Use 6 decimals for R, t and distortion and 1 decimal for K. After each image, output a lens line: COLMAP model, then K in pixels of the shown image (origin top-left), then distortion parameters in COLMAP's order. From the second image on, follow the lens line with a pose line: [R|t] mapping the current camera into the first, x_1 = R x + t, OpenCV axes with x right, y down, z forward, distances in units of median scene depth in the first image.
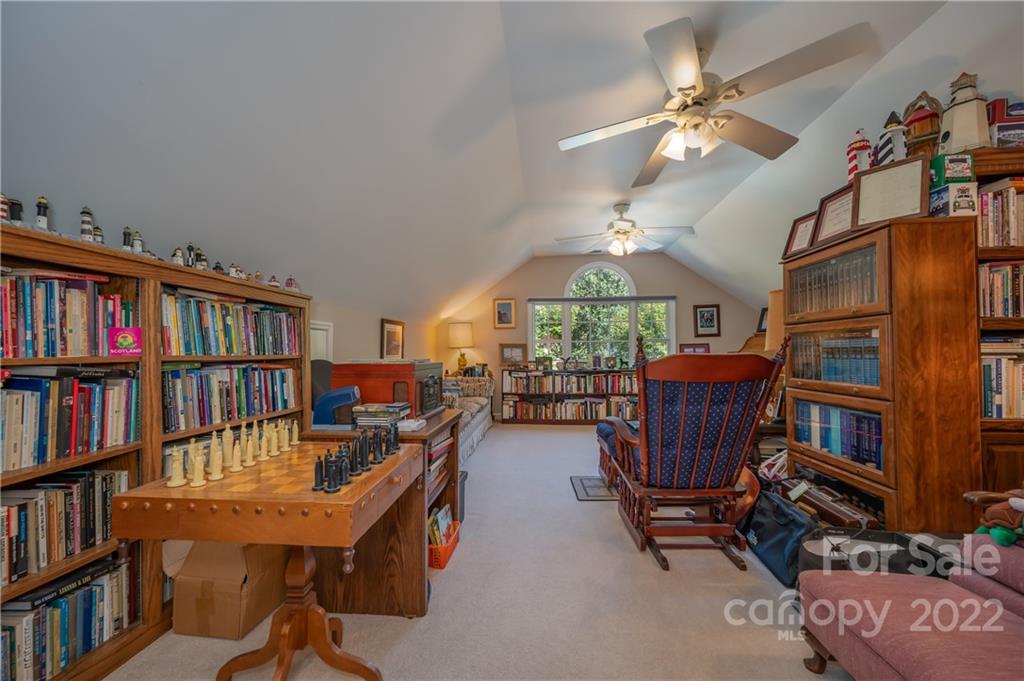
lens RADIAL K [[407.2, 0, 513.0], [0, 407.2, 348.6], [0, 0, 1]] dist [0.007843, 0.000459]
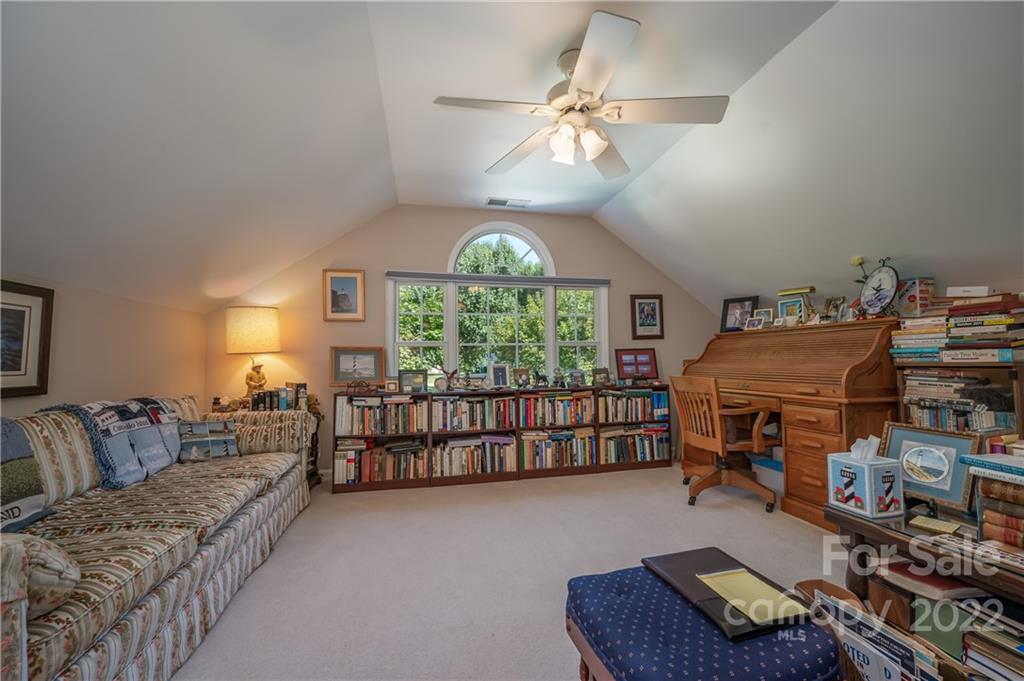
lens RADIAL K [[407.2, 0, 514.9], [0, 407.2, 349.5], [0, 0, 1]] dist [0.007843, 0.000459]
pose [[0.953034, 0.004768, 0.302825, 0.038720], [0.001219, 0.999808, -0.019578, 0.002921], [-0.302860, 0.019028, 0.952845, 0.404047]]
